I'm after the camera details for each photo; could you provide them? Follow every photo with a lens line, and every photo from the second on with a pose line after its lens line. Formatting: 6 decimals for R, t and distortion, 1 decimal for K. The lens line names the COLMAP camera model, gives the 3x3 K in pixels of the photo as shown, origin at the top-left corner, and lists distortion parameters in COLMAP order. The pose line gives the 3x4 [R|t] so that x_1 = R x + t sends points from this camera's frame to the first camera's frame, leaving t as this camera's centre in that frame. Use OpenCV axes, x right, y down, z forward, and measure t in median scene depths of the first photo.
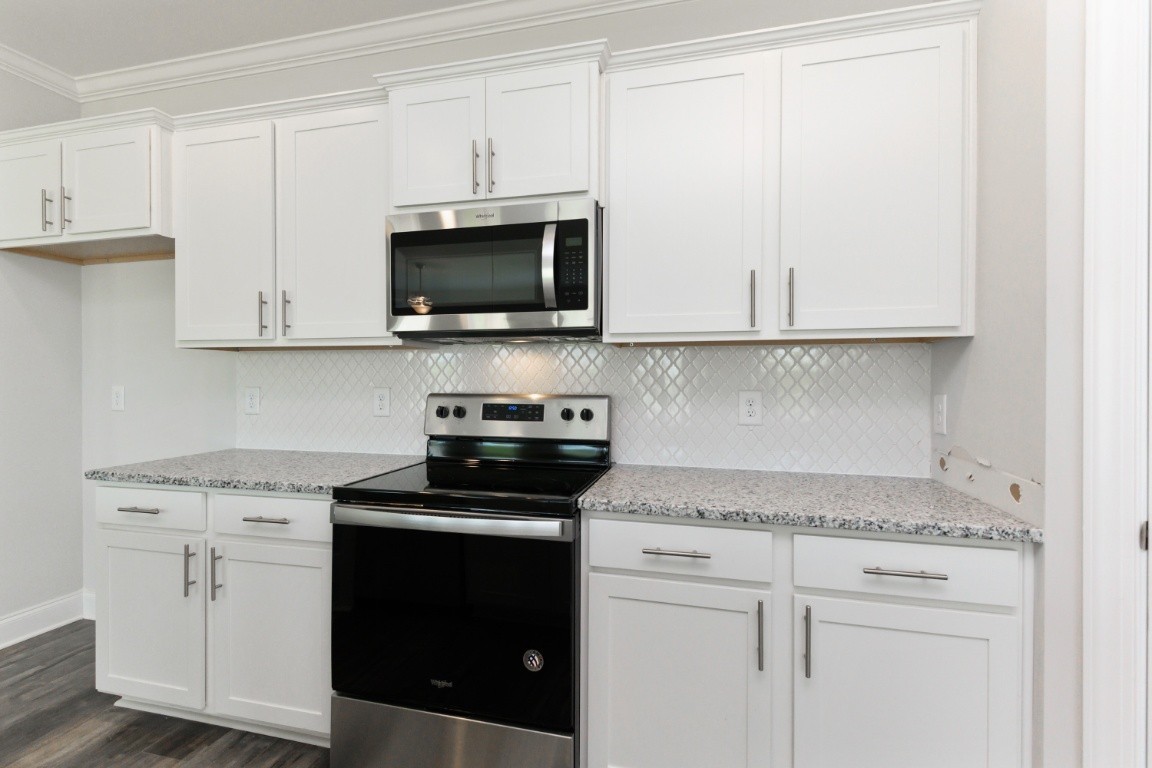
lens RADIAL K [[532.1, 0, 576.6], [0, 532.1, 375.4], [0, 0, 1]] dist [0.000198, 0.000039]
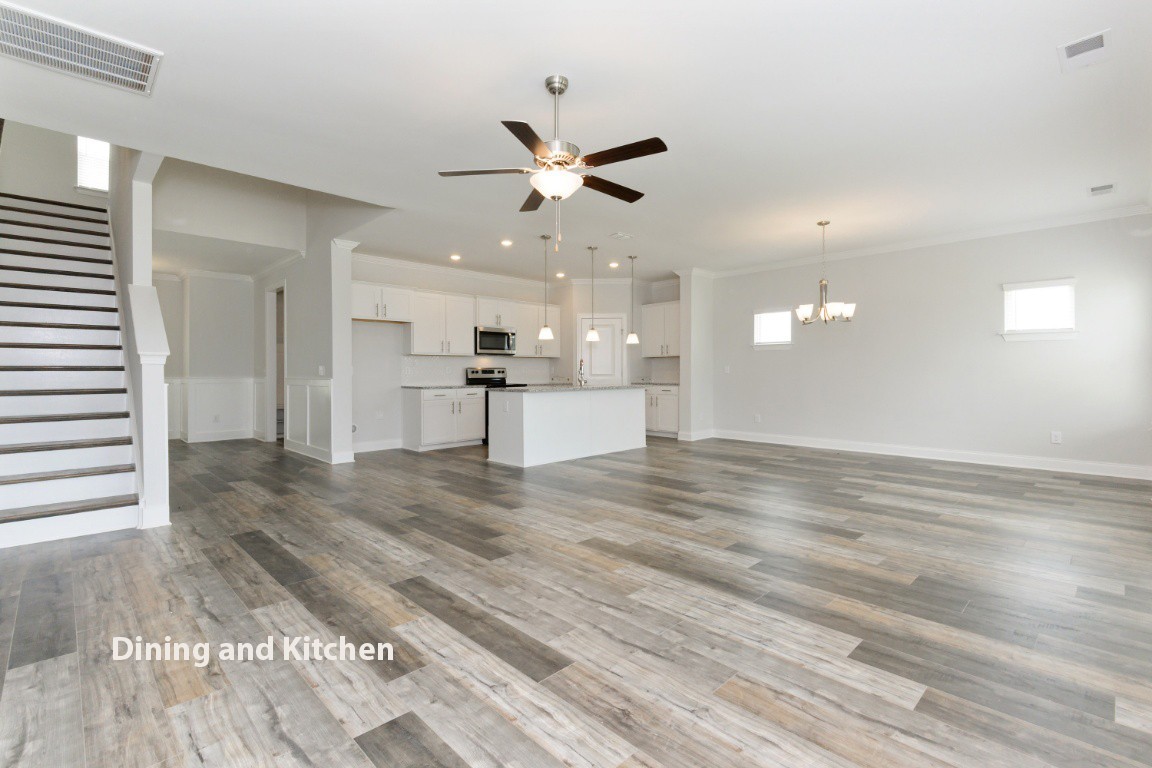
lens RADIAL K [[532.1, 0, 576.6], [0, 532.1, 375.4], [0, 0, 1]] dist [0.000198, 0.000039]
pose [[0.523673, -0.010741, 0.851851, -3.495295], [0.004606, 0.999942, 0.009777, 0.060175], [-0.851907, -0.001197, 0.523692, -1.896386]]
